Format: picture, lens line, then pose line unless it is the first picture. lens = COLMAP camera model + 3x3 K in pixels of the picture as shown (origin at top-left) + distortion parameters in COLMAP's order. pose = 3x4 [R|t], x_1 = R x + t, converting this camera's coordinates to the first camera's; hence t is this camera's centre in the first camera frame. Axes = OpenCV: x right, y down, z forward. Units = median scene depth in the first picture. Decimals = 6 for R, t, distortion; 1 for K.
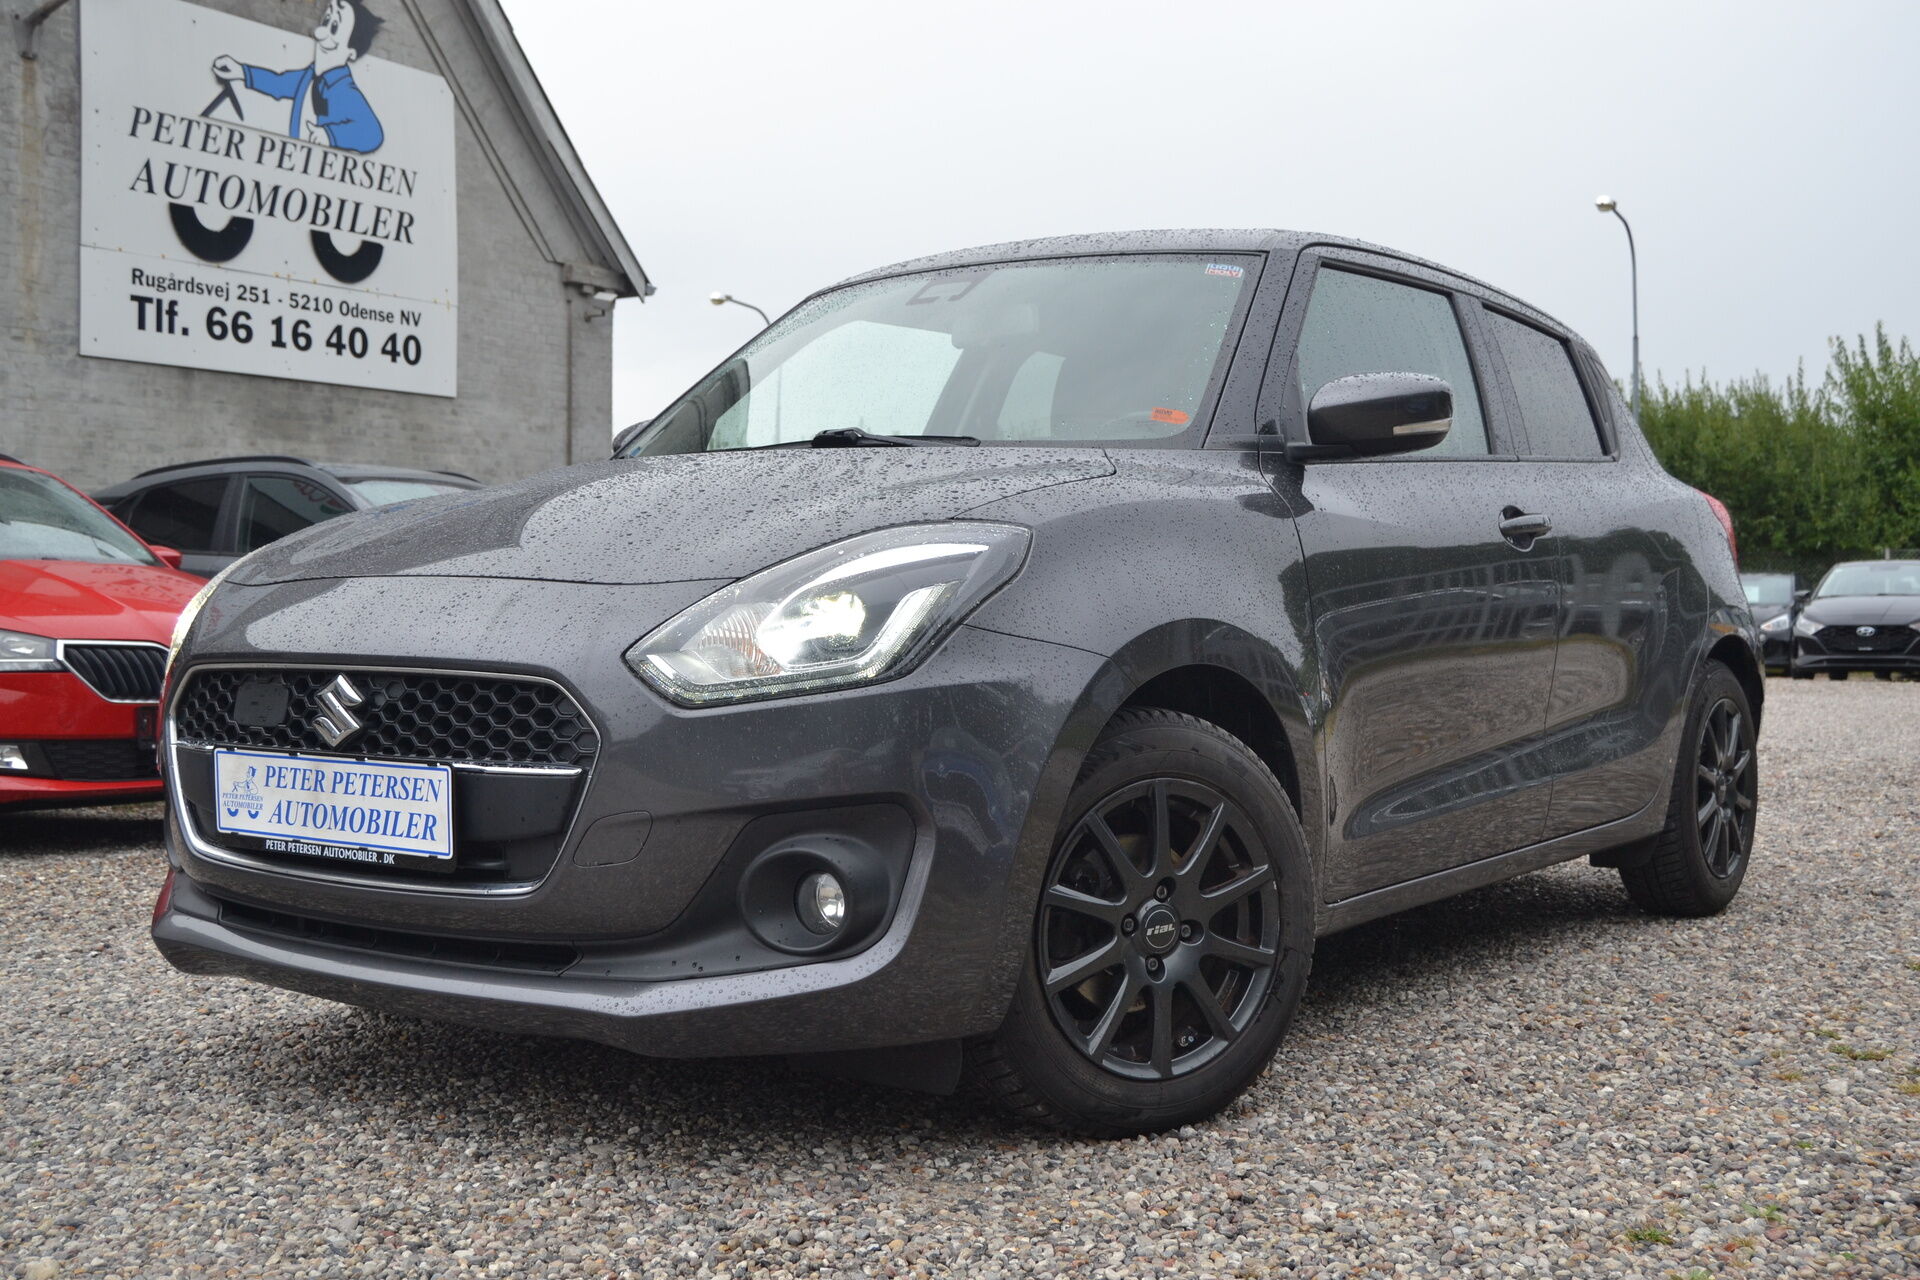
lens RADIAL K [[2203.8, 0, 960.0], [0, 2203.8, 640.0], [0, 0, 1]] dist [-0.044882, 0.069316]
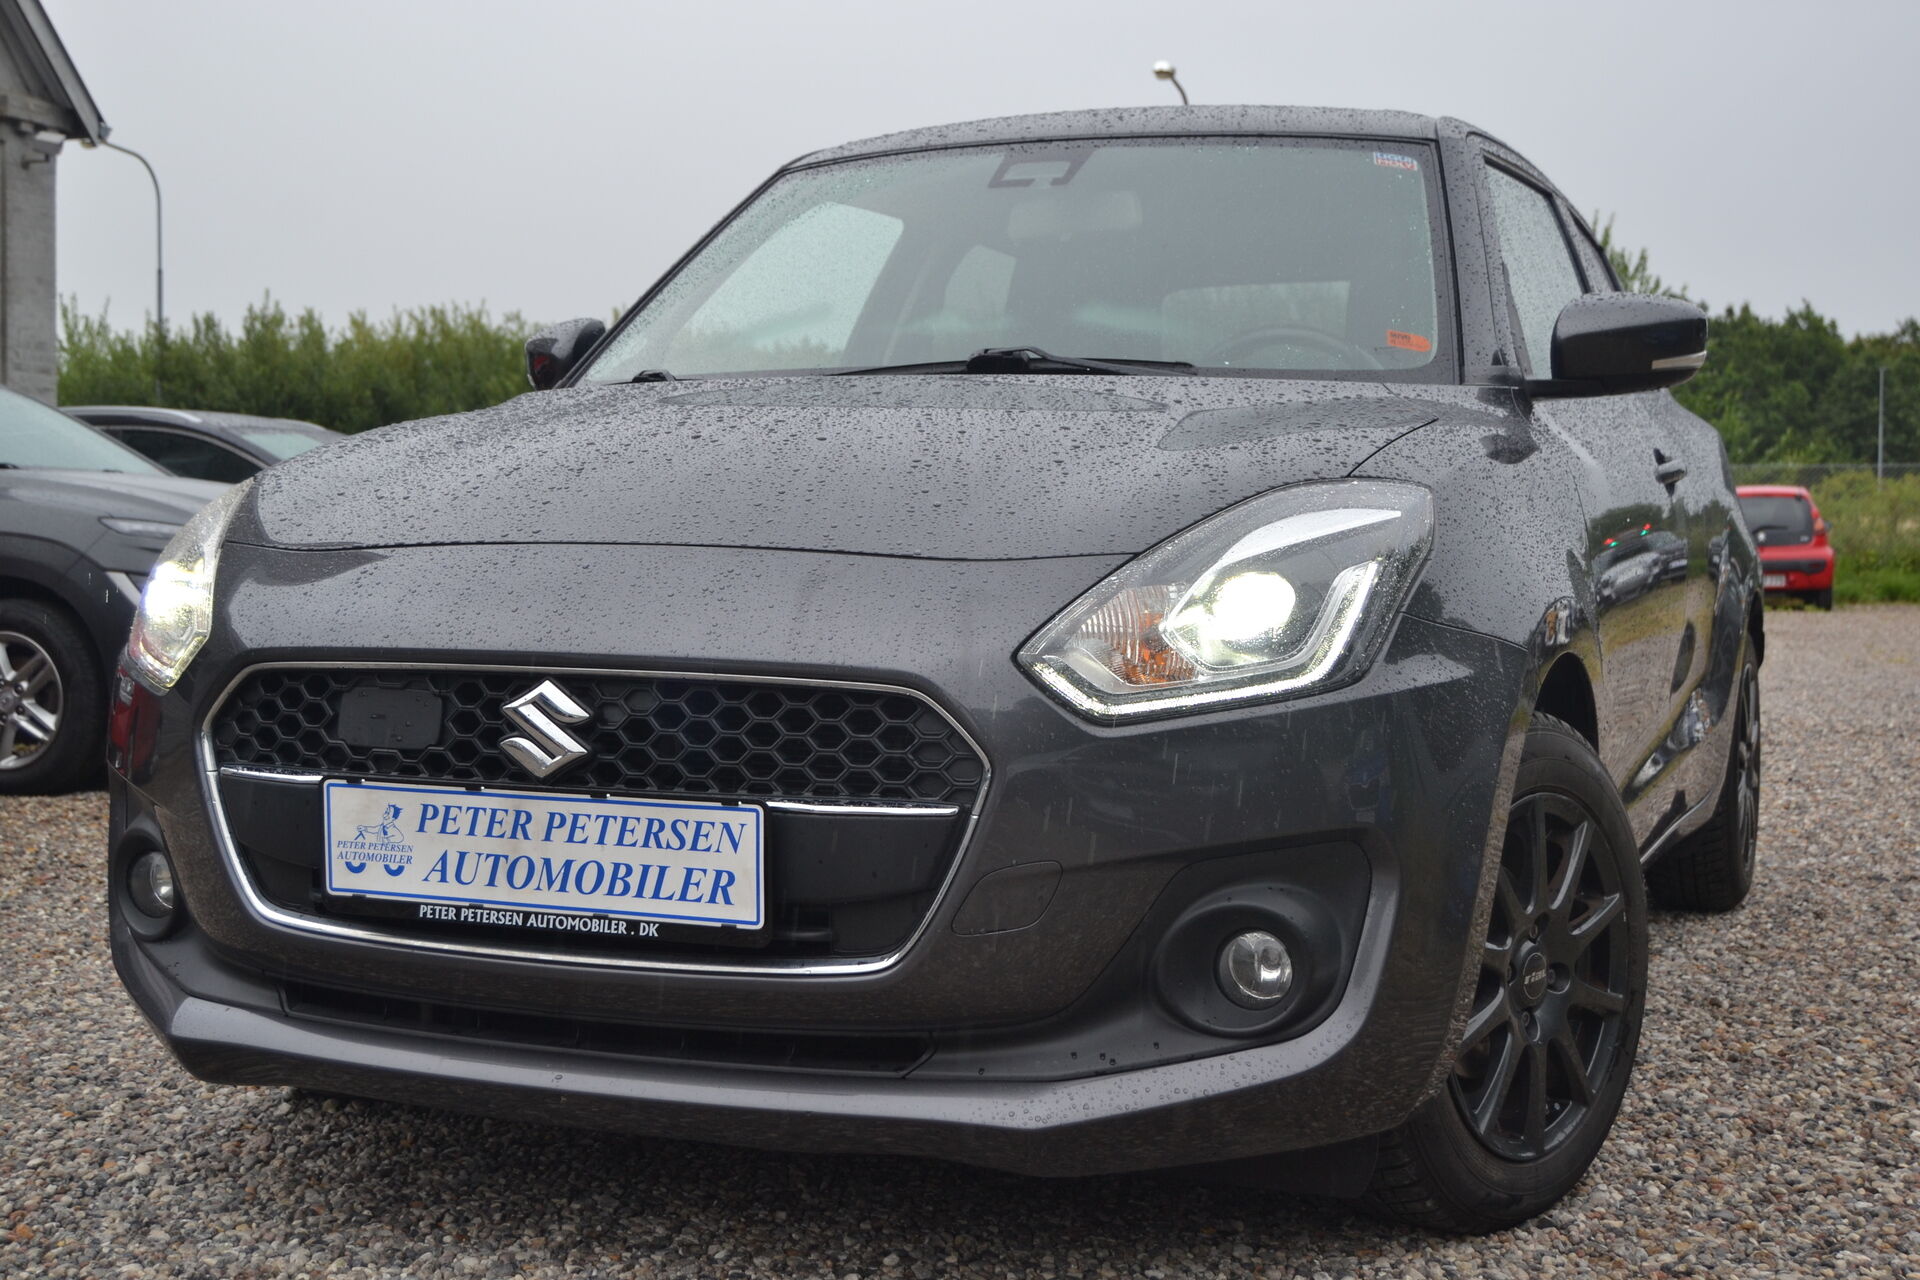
lens RADIAL K [[2571.5, 0, 965.2], [0, 2571.5, 664.8], [0, 0, 1]] dist [-0.030382, -0.004058]
pose [[0.969141, -0.009654, 0.246317, -0.360188], [-0.000333, 0.999181, 0.040472, -0.024263], [-0.246506, -0.039305, 0.968344, 0.133757]]
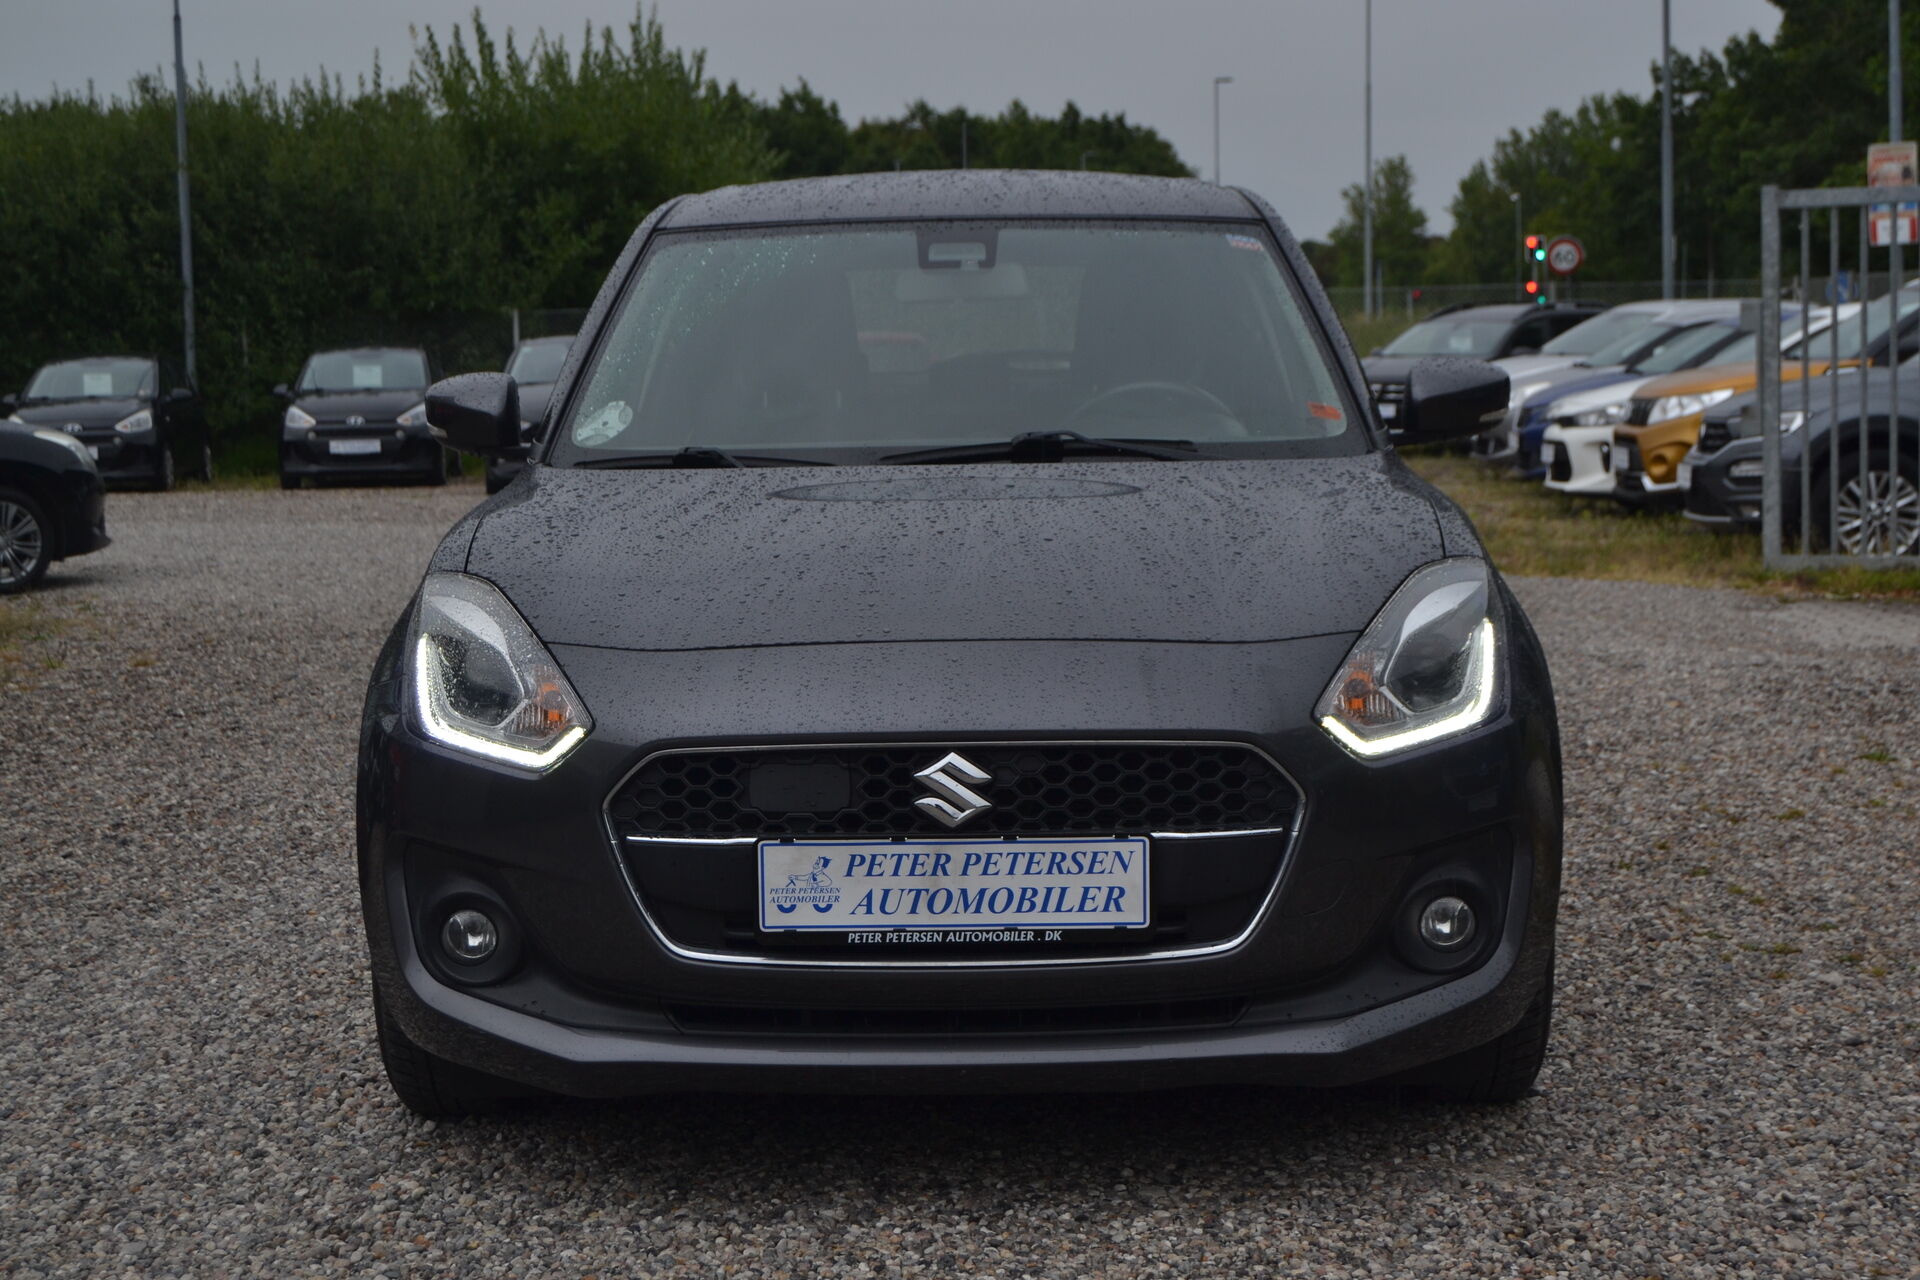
lens RADIAL K [[3214.4, 0, 960.0], [0, 3214.4, 640.0], [0, 0, 1]] dist [-0.008673, 0.025234]
pose [[0.810011, -0.073141, 0.581836, -1.095898], [0.029600, 0.996026, 0.084000, -0.151118], [-0.585668, -0.050818, 0.808957, -0.132265]]
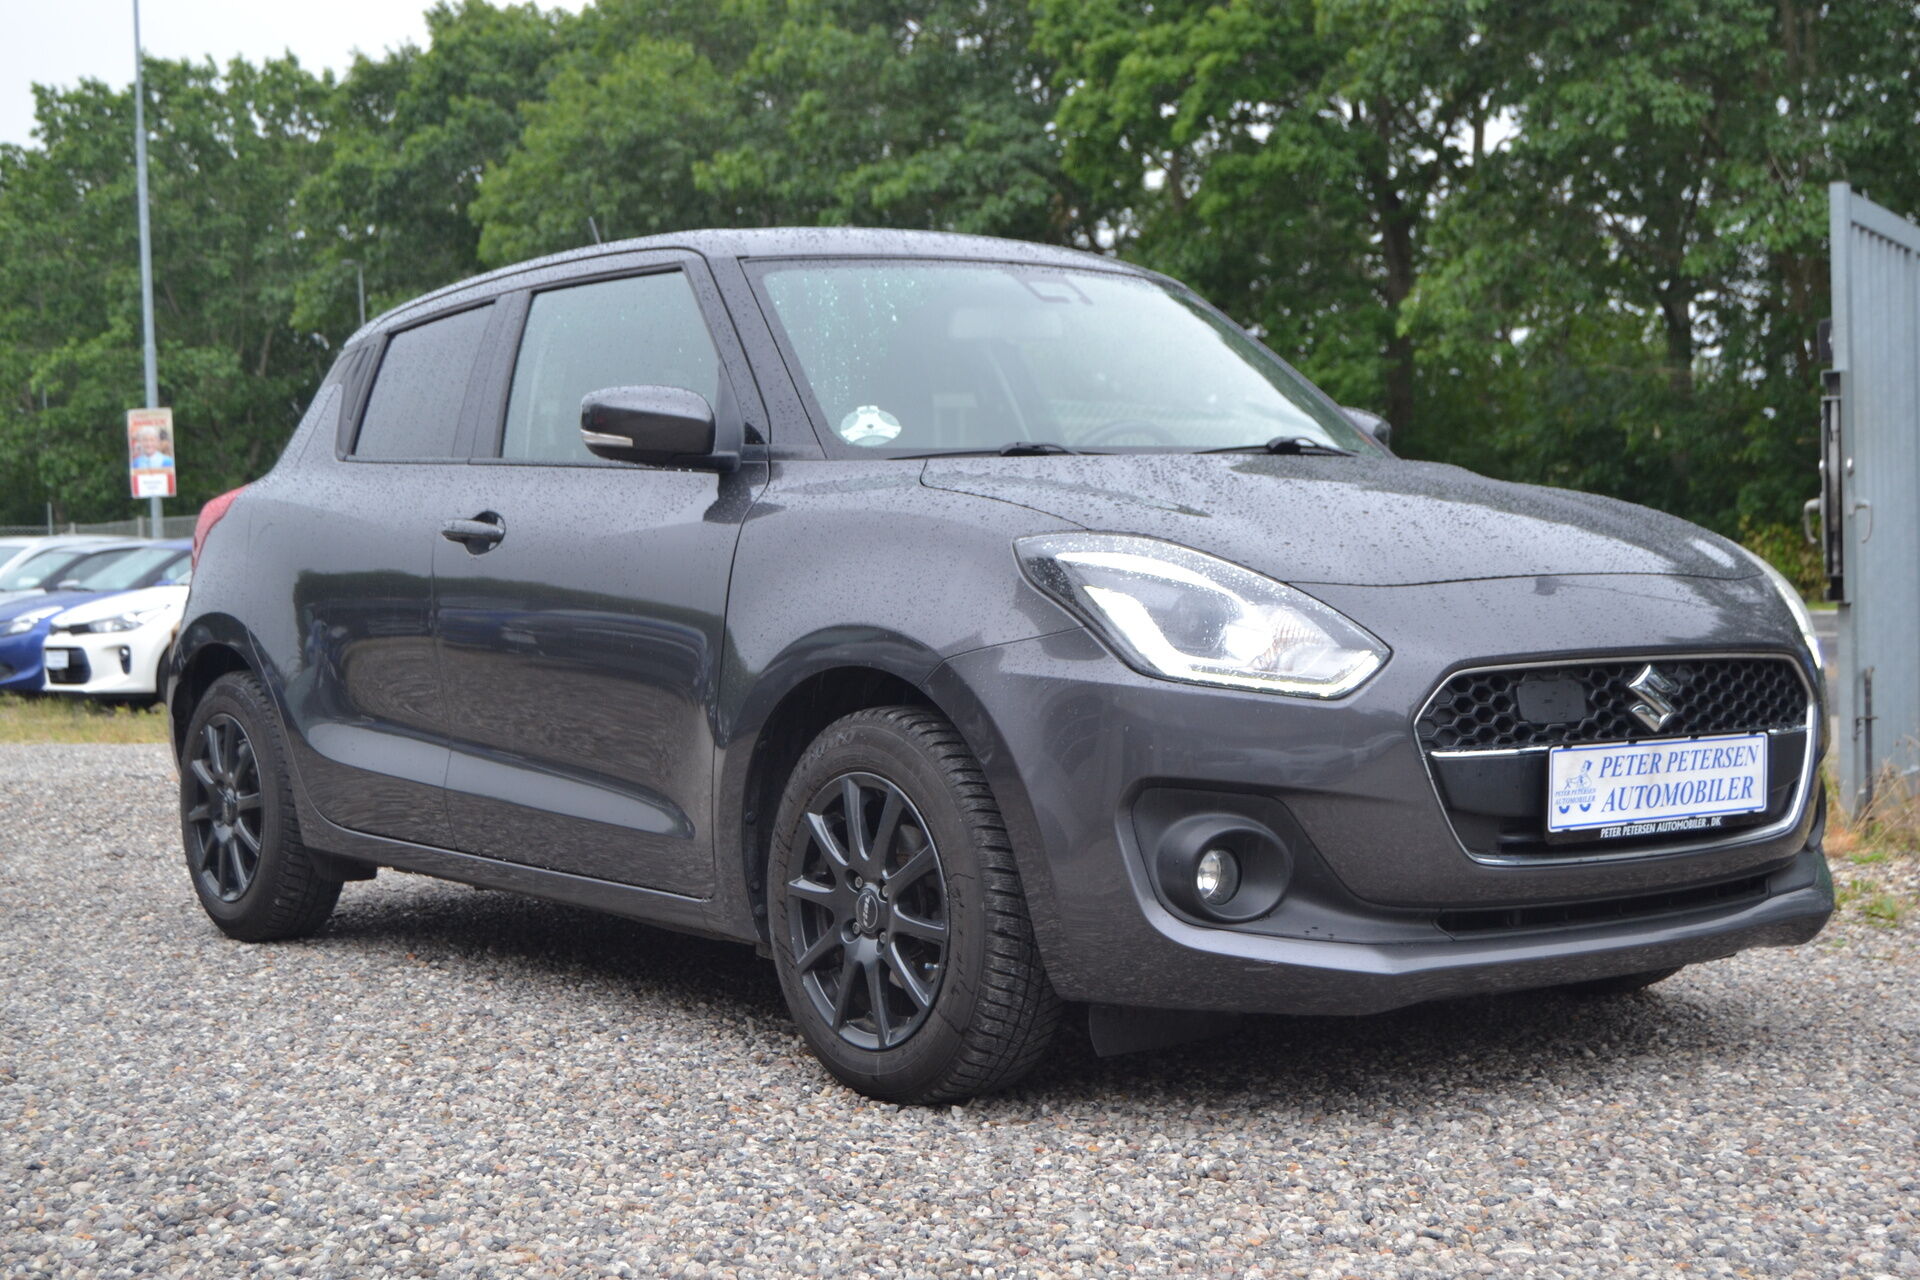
lens RADIAL K [[2797.4, 0, 960.0], [0, 2797.4, 640.0], [0, 0, 1]] dist [0.006252, 0.029736]
pose [[0.259420, -0.028073, 0.965357, -1.718830], [0.035424, 0.999181, 0.019537, -0.035937], [-0.965115, 0.029129, 0.260202, 0.973601]]
